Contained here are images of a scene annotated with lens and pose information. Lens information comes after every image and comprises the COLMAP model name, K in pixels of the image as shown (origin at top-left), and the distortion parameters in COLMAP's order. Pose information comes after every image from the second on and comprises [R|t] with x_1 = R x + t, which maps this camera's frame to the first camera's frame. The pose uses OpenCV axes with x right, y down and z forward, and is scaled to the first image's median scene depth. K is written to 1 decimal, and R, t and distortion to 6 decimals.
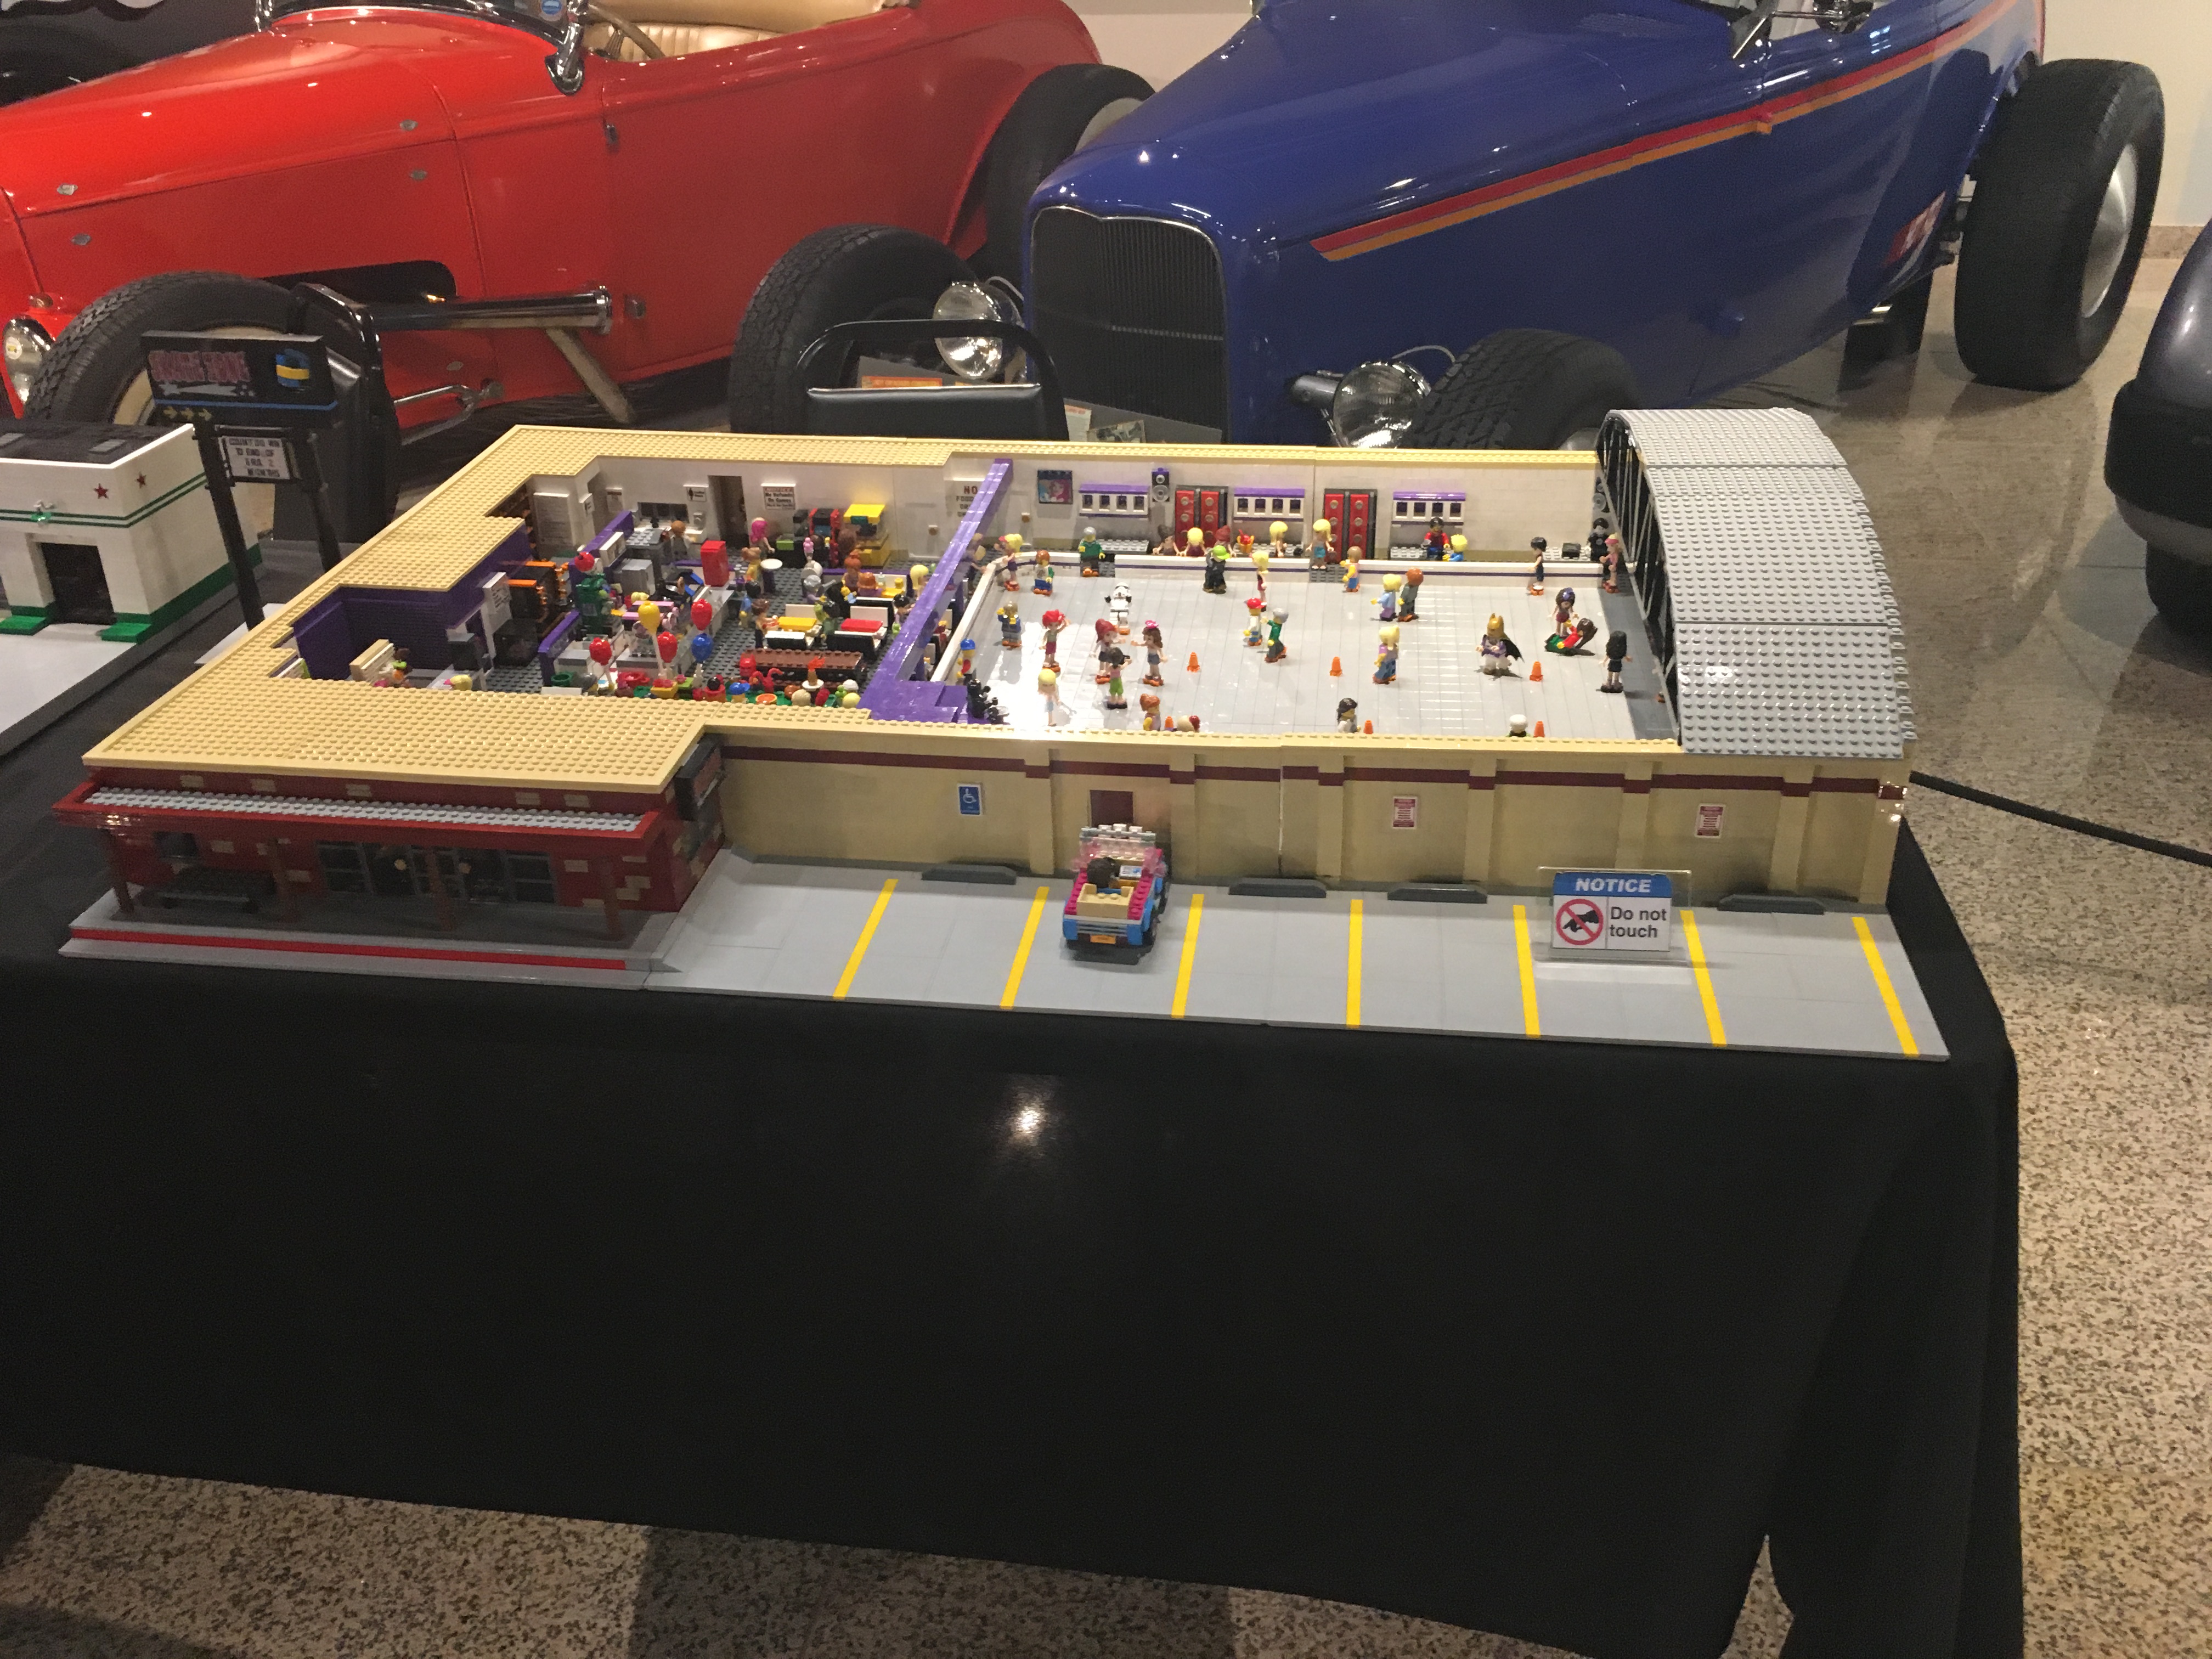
lens RADIAL K [[1879.6, 0, 1099.1], [0, 1879.6, 838.3], [0, 0, 1]] dist [0.067731, -0.074479]
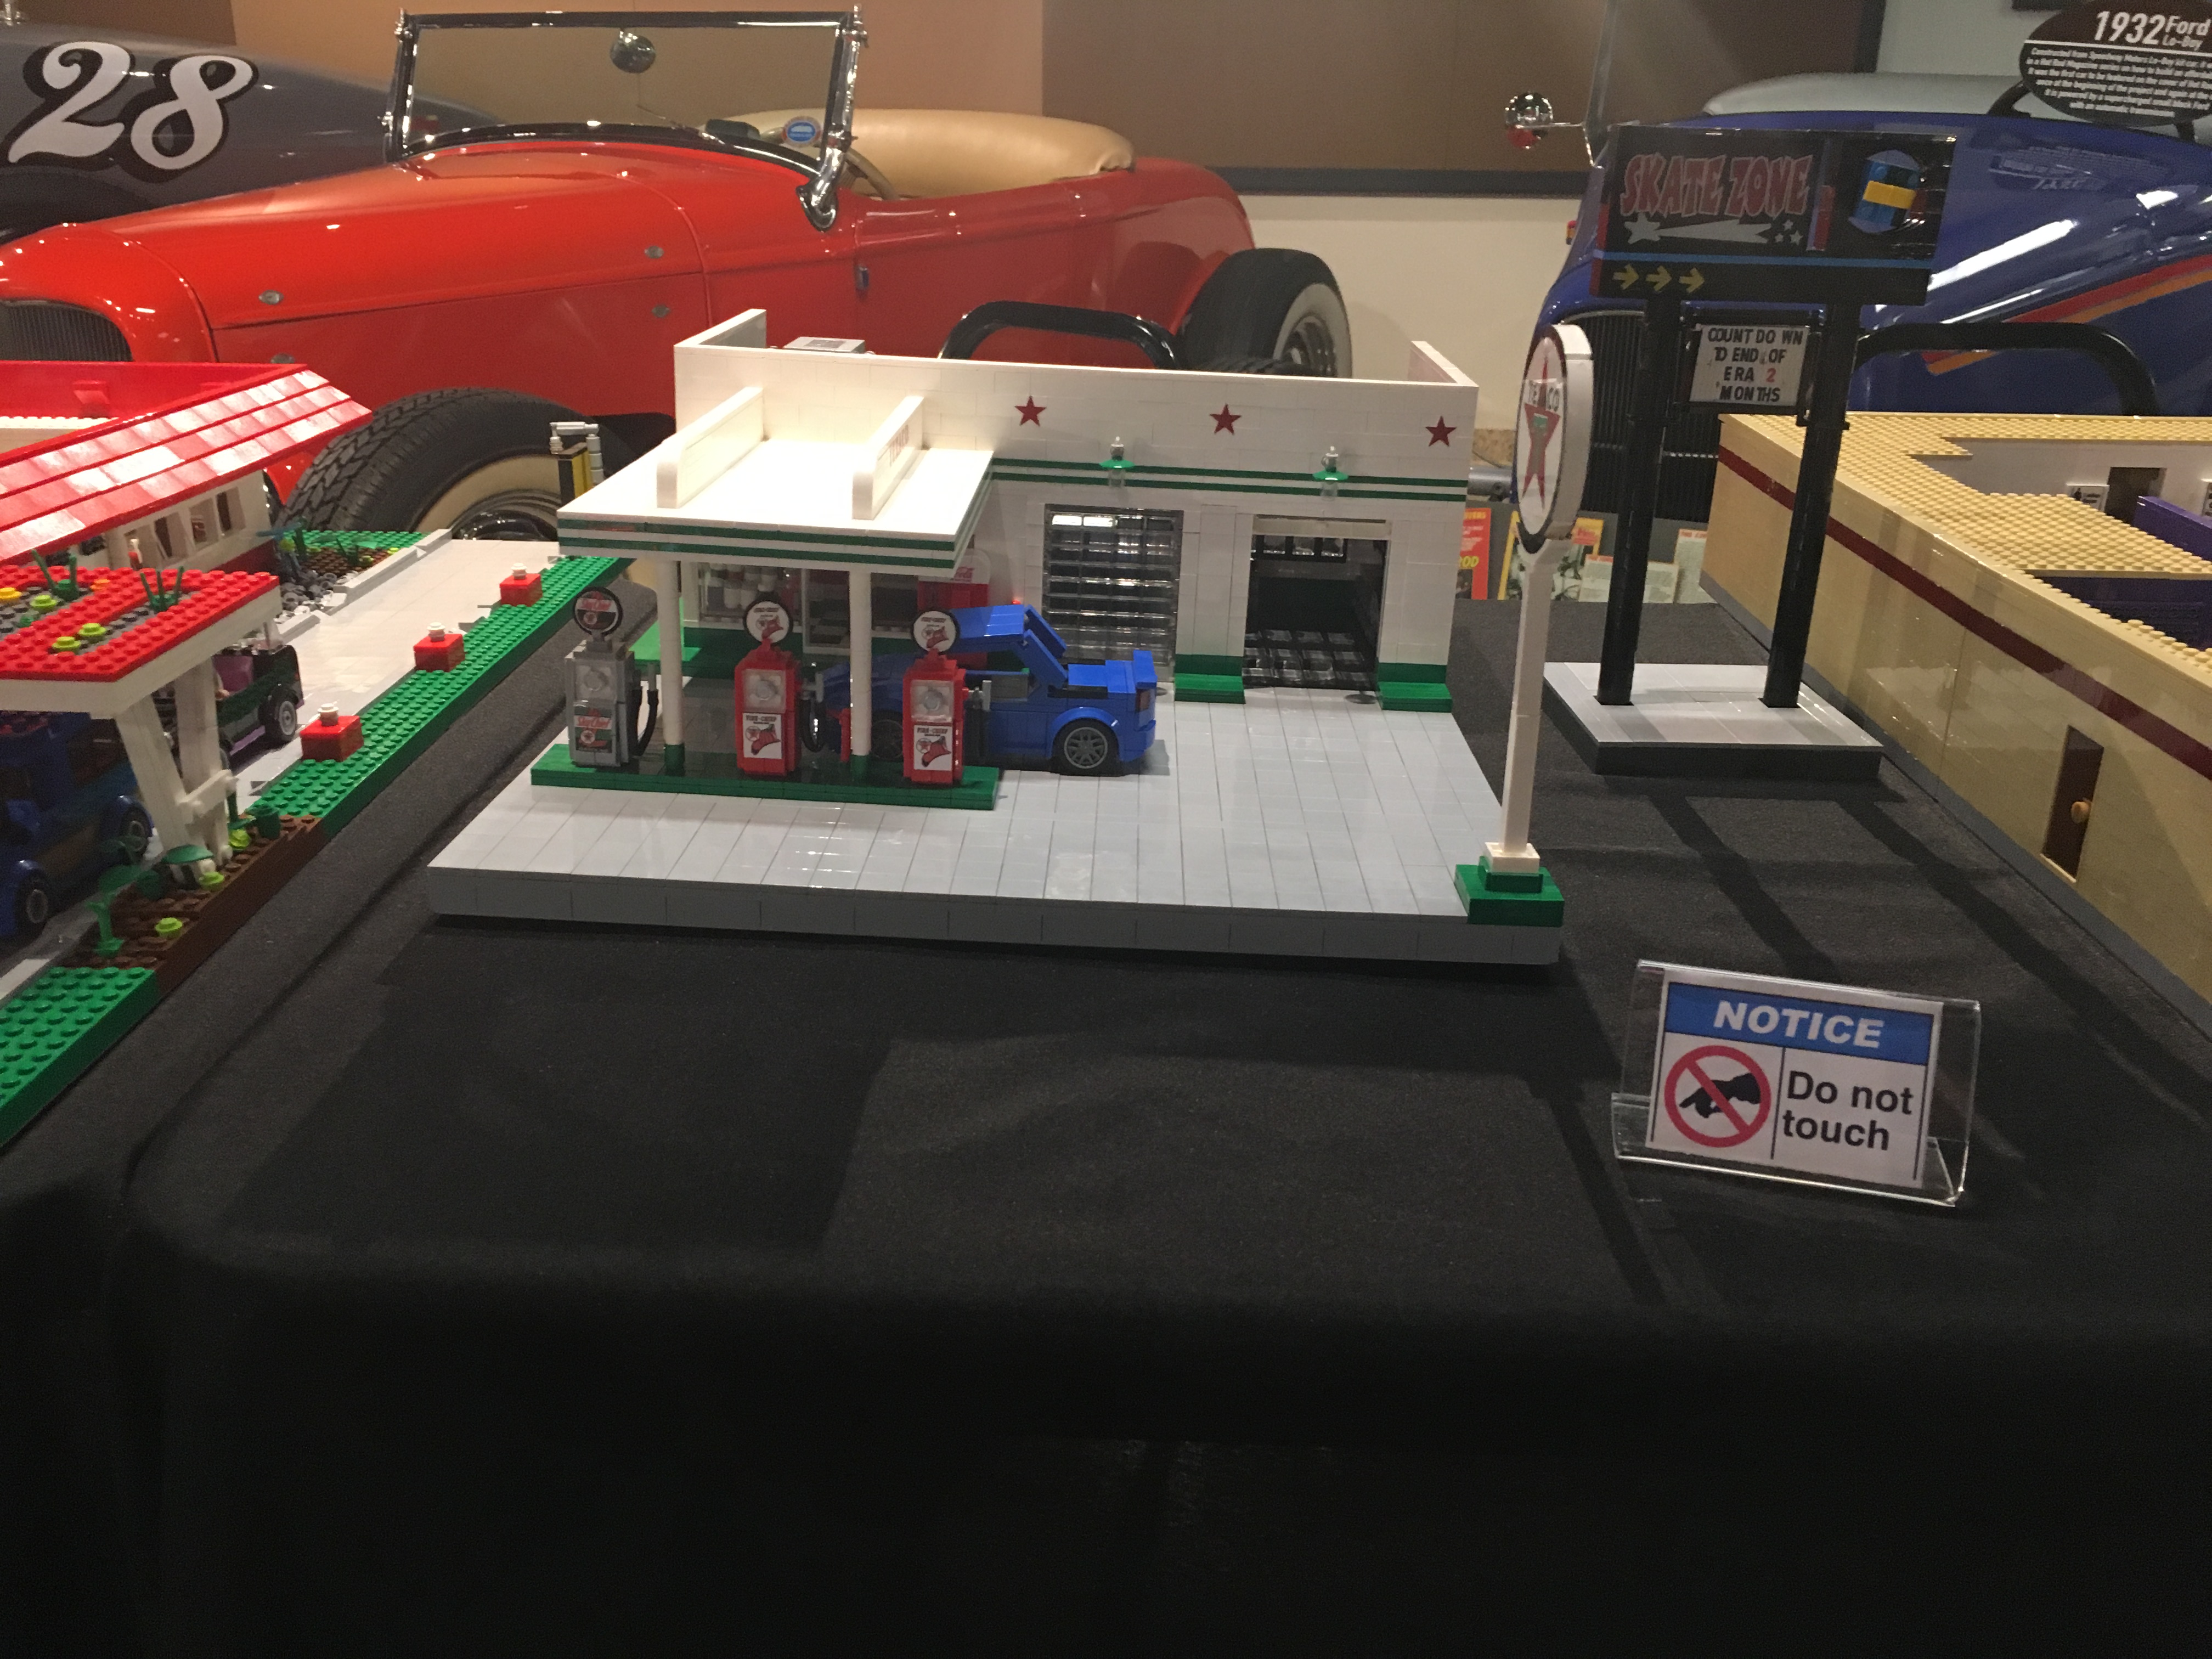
lens RADIAL K [[1879.6, 0, 1112.6], [0, 1879.6, 822.2], [0, 0, 1]] dist [0.067731, -0.074479]
pose [[0.991221, -0.016285, 0.131211, -0.699360], [0.035921, 0.988229, -0.148705, 0.004682], [-0.127245, 0.152113, 0.980138, 0.508690]]
